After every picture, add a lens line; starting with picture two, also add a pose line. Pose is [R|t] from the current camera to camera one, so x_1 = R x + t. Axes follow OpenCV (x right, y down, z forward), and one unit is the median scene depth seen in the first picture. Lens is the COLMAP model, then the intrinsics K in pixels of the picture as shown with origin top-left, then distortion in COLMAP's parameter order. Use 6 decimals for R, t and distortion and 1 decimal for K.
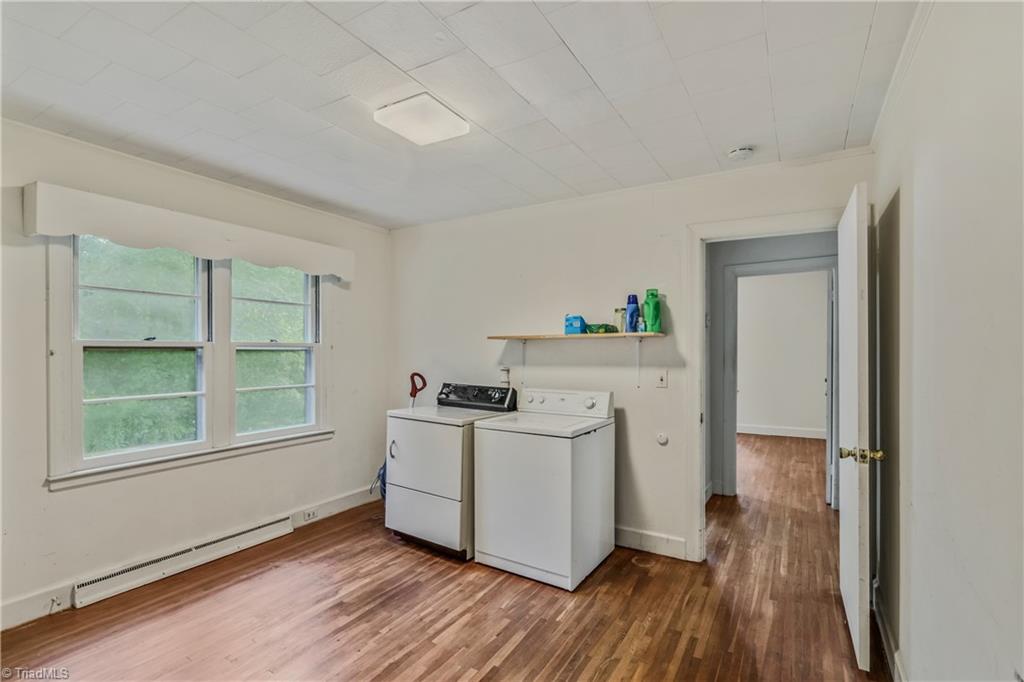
lens RADIAL K [[491.7, 0, 508.2], [0, 491.7, 347.5], [0, 0, 1]] dist [-0.000695, -0.000333]
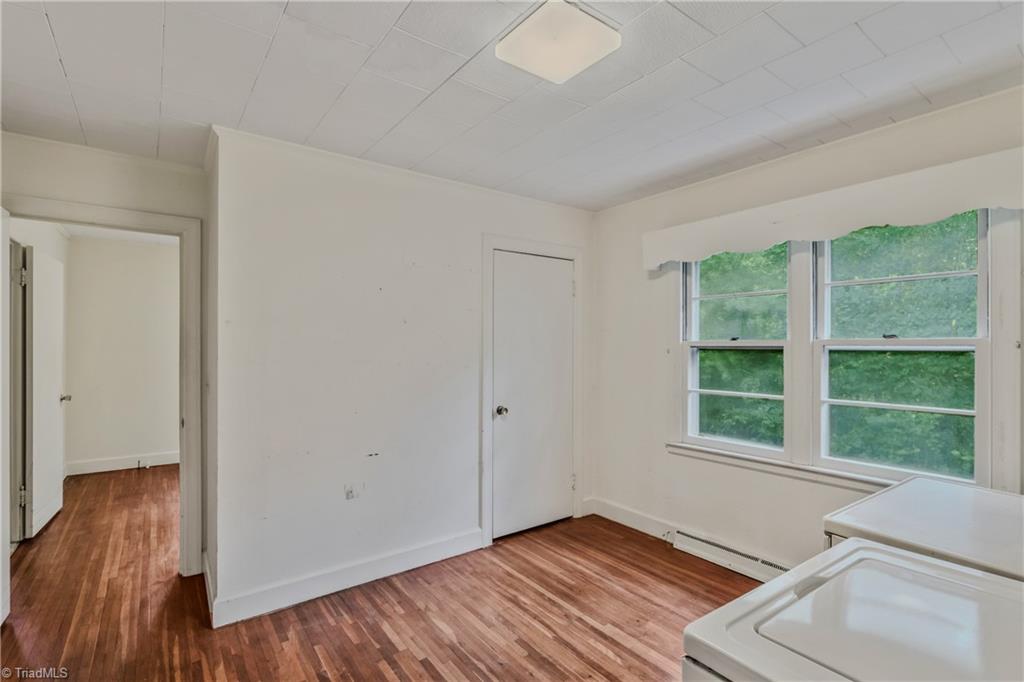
lens RADIAL K [[491.7, 0, 508.2], [0, 491.7, 347.5], [0, 0, 1]] dist [-0.000695, -0.000333]
pose [[-0.387646, 0.000772, -0.921808, 0.231995], [0.000820, 1.000000, 0.000493, 0.000707], [0.921808, -0.000565, -0.387646, 0.519489]]
